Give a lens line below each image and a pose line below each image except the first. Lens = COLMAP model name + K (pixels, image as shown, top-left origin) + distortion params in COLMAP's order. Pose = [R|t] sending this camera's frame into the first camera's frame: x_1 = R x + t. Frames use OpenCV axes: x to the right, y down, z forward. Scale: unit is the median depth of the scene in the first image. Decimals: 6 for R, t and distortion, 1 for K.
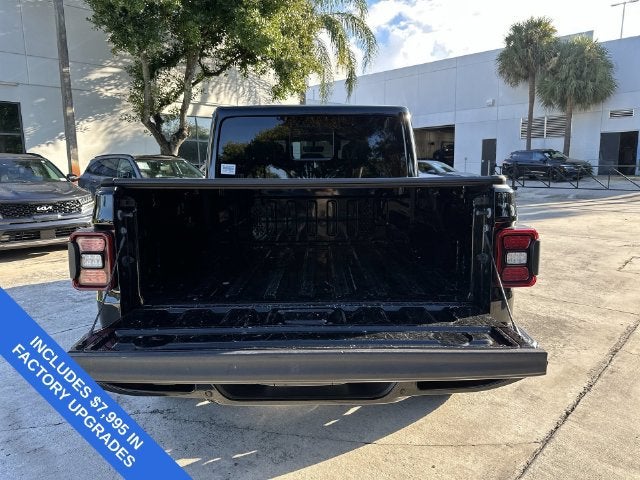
lens RADIAL K [[451.8, 0, 322.5], [0, 451.8, 241.2], [0, 0, 1]] dist [0.019584, -0.029817]
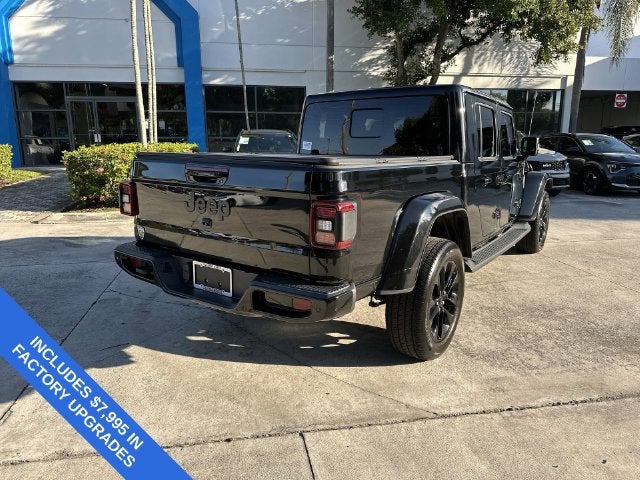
lens RADIAL K [[451.8, 0, 324.0], [0, 451.8, 238.5], [0, 0, 1]] dist [0.019584, -0.029817]
pose [[0.806557, 0.133453, -0.575896, 0.132937], [-0.100434, 0.990957, 0.088976, -0.004179], [0.582562, -0.013925, 0.812667, 0.000232]]
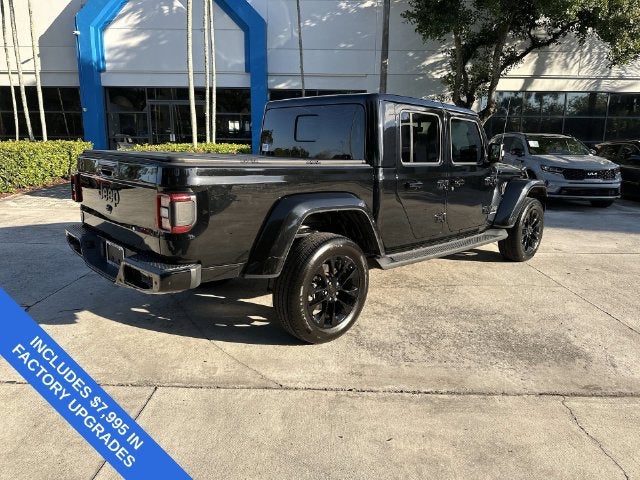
lens RADIAL K [[451.8, 0, 324.7], [0, 451.8, 238.8], [0, 0, 1]] dist [0.019584, -0.029817]
pose [[0.683995, 0.171241, -0.709103, 0.215722], [-0.137461, 0.984900, 0.105250, -0.012288], [0.716418, 0.025483, 0.697206, 0.039849]]
